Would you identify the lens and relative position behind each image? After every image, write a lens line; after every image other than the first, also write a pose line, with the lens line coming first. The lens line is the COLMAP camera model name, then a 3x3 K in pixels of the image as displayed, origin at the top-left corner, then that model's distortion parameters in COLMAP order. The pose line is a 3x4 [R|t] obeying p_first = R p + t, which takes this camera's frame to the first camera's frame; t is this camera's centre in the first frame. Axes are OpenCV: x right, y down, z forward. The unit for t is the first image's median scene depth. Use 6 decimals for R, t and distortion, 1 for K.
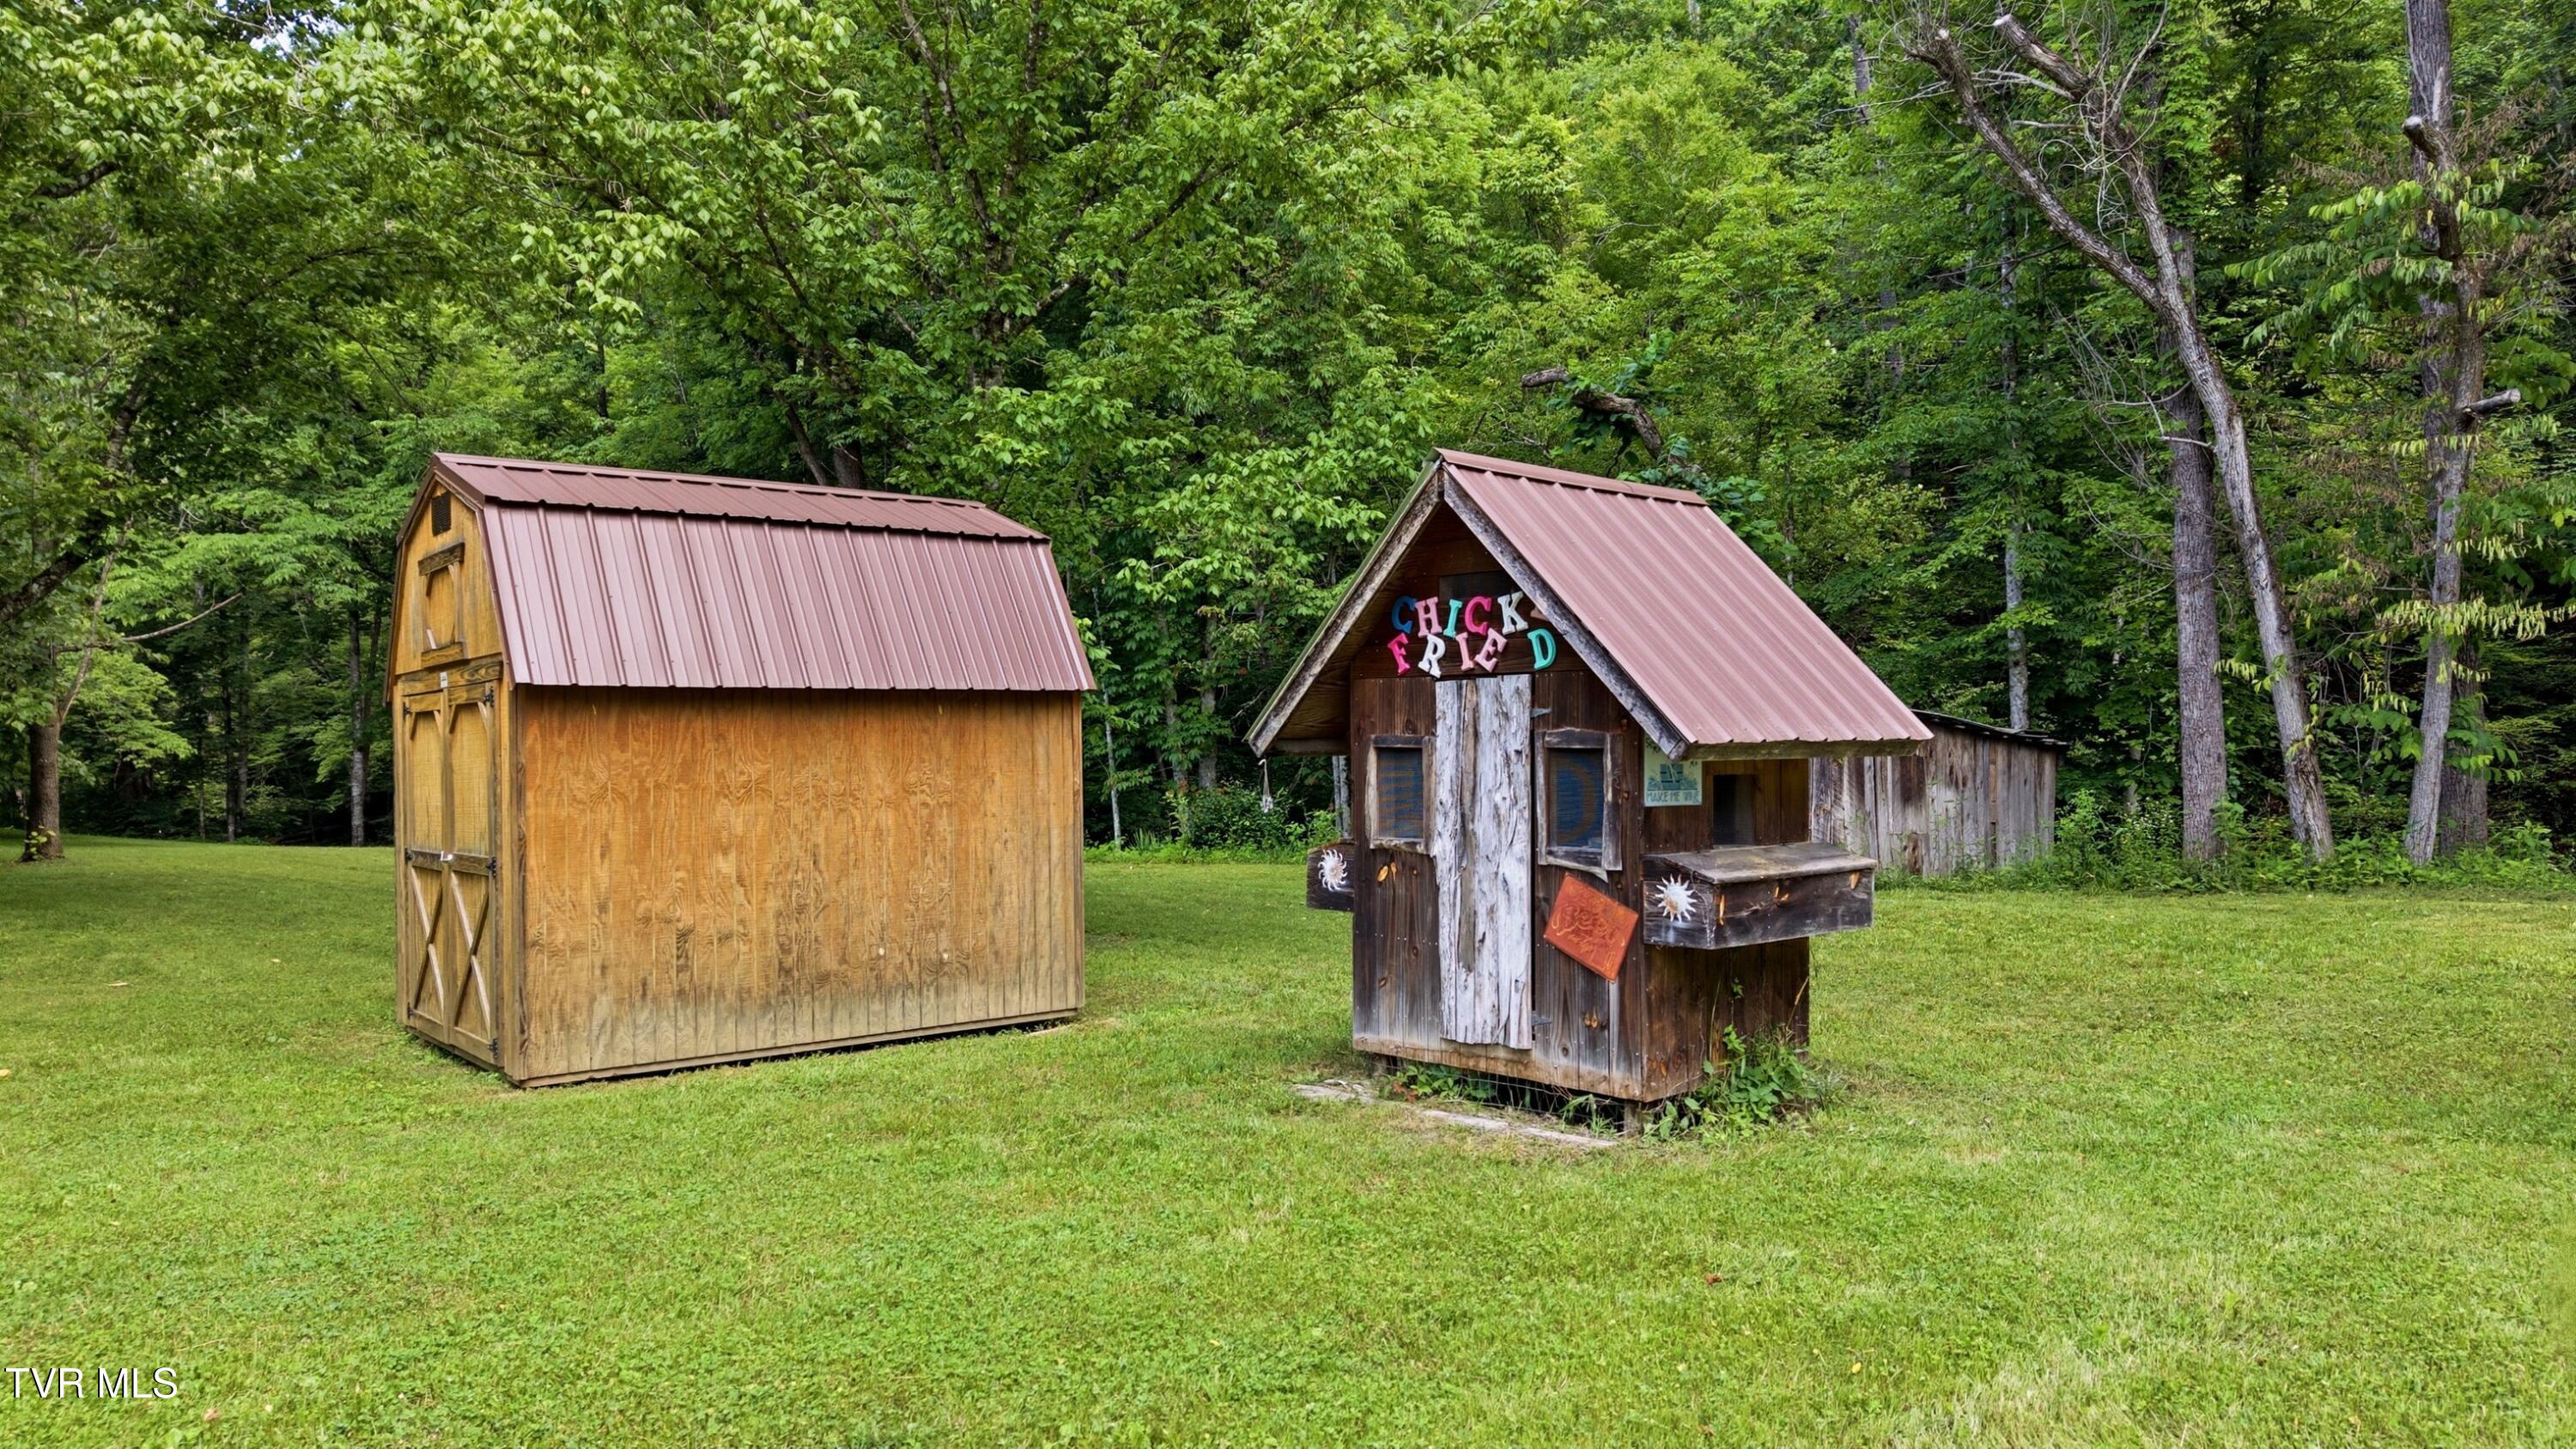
lens RADIAL K [[1687.0, 0, 1288.0], [0, 1687.0, 724.5], [0, 0, 1]] dist [0.005641, 0.000140]
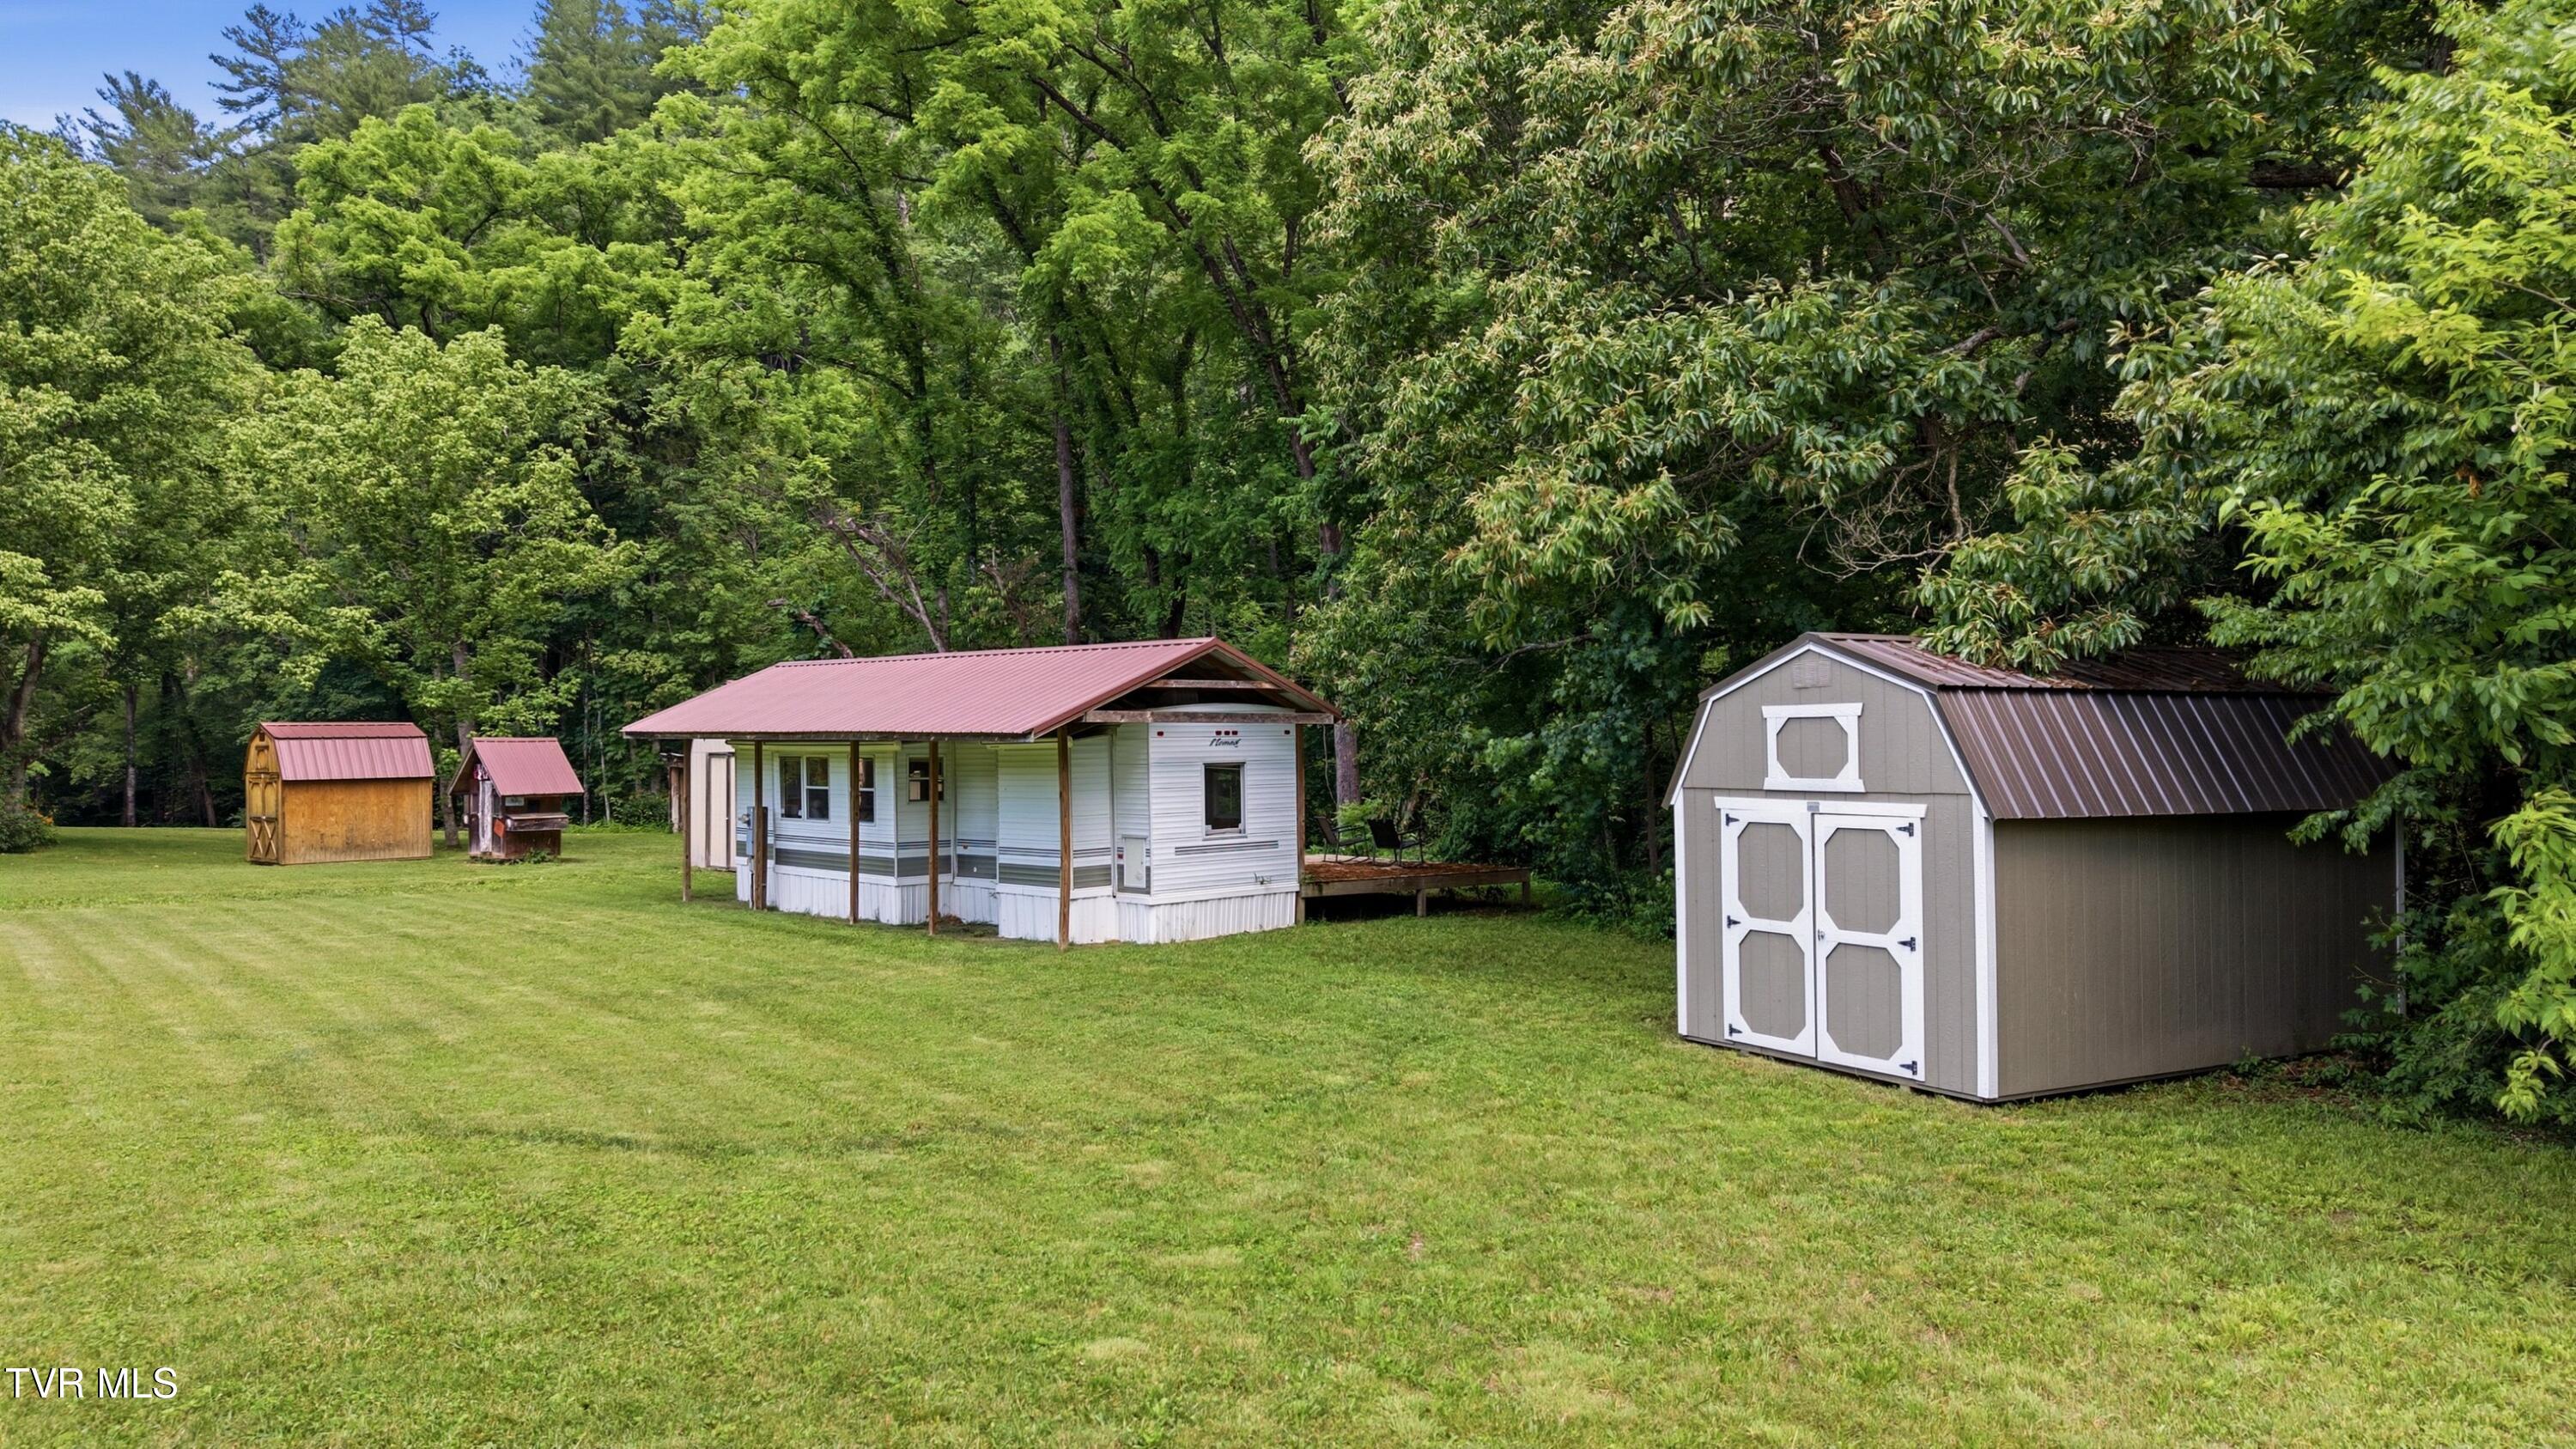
lens RADIAL K [[1687.0, 0, 1288.0], [0, 1687.0, 724.5], [0, 0, 1]] dist [0.005641, 0.000140]
pose [[0.989557, 0.005700, 0.144031, 1.465018], [-0.006232, 0.999975, 0.003246, -0.189480], [-0.144009, -0.004110, 0.989568, -3.640897]]
